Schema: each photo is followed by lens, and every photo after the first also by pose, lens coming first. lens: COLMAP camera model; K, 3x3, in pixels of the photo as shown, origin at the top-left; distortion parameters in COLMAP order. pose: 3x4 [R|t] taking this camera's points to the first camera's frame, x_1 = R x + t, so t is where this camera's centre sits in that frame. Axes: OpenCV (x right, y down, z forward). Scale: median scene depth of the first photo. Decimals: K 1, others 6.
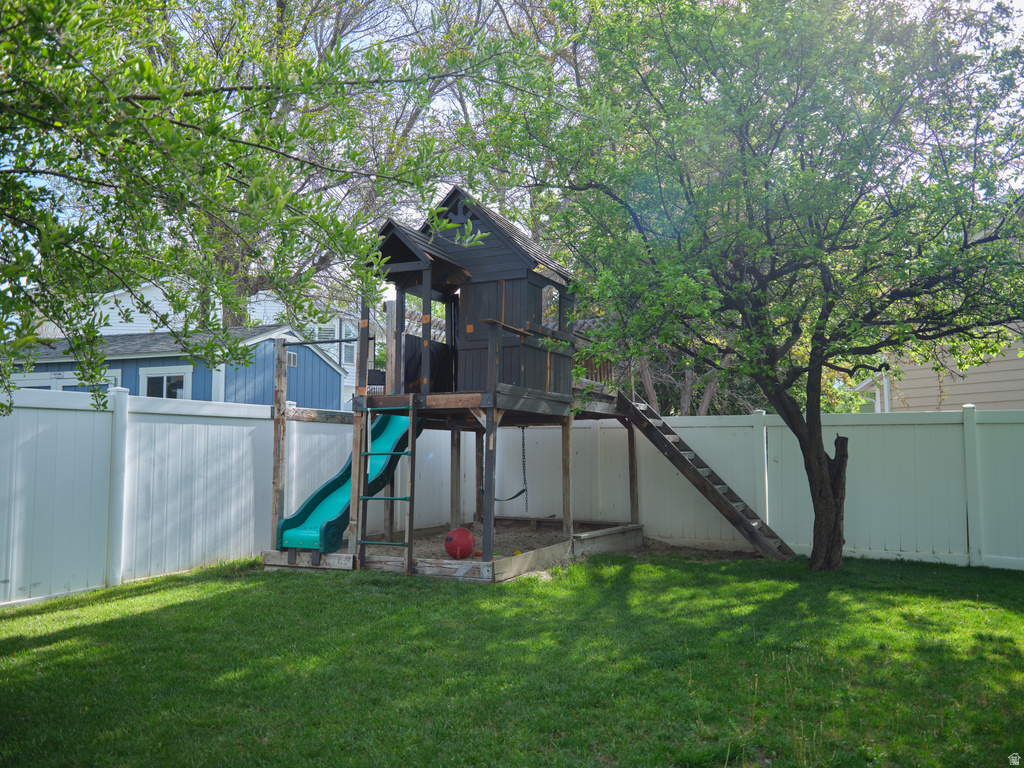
lens RADIAL K [[828.0, 0, 506.0], [0, 828.0, 386.6], [0, 0, 1]] dist [-0.019197, -0.001972]
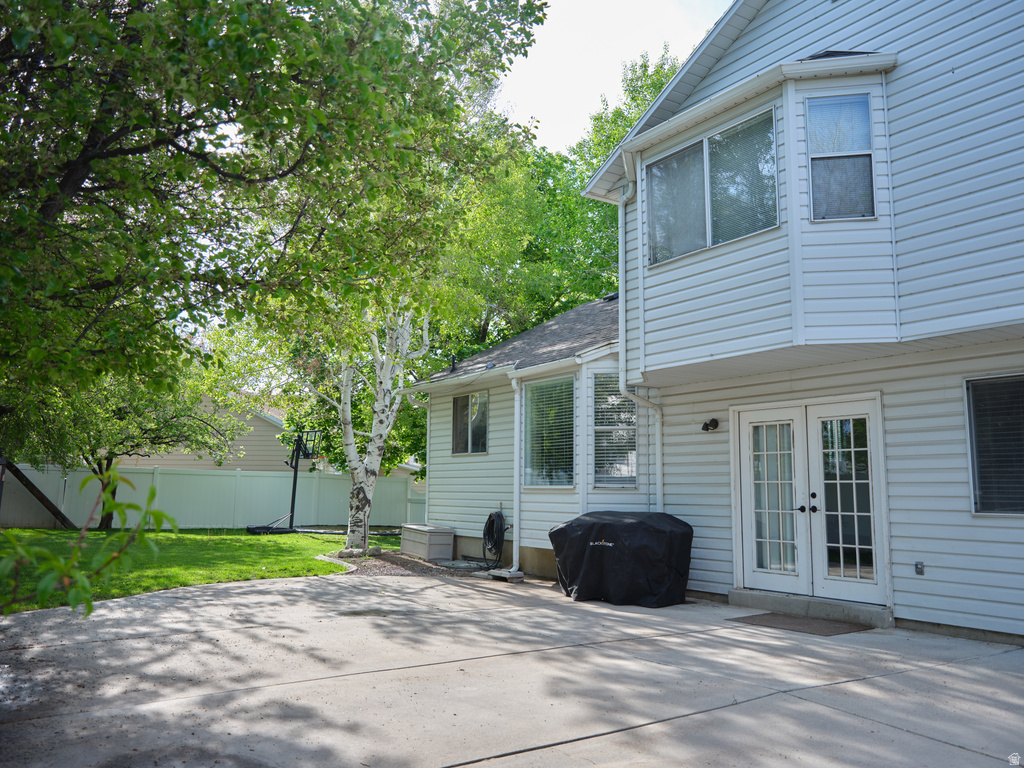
lens RADIAL K [[828.0, 0, 517.6], [0, 828.0, 380.7], [0, 0, 1]] dist [-0.019197, -0.001972]
pose [[0.497983, 0.128262, 0.857649, -1.033068], [-0.089664, 0.991316, -0.096190, -0.087560], [-0.862539, -0.028999, 0.505159, -1.161542]]
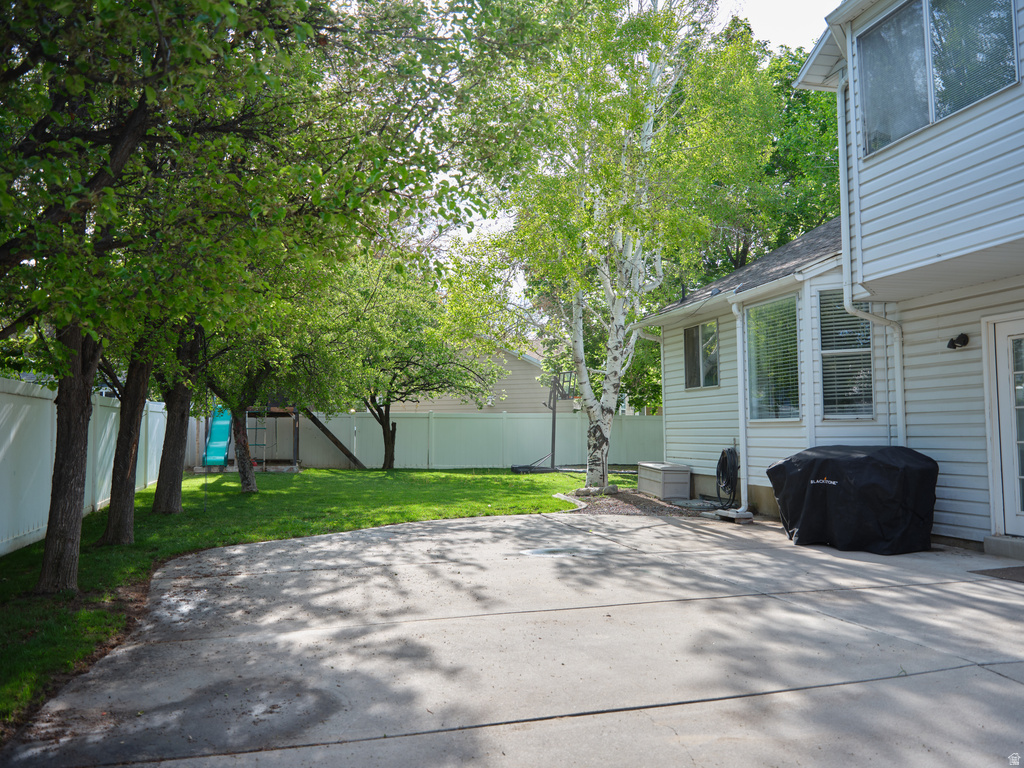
lens RADIAL K [[828.0, 0, 517.5], [0, 828.0, 379.8], [0, 0, 1]] dist [-0.019197, -0.001972]
pose [[0.764139, 0.040203, 0.643798, -0.933640], [-0.052454, 0.998623, -0.000103, -0.089311], [-0.642916, -0.033691, 0.765195, -1.206021]]
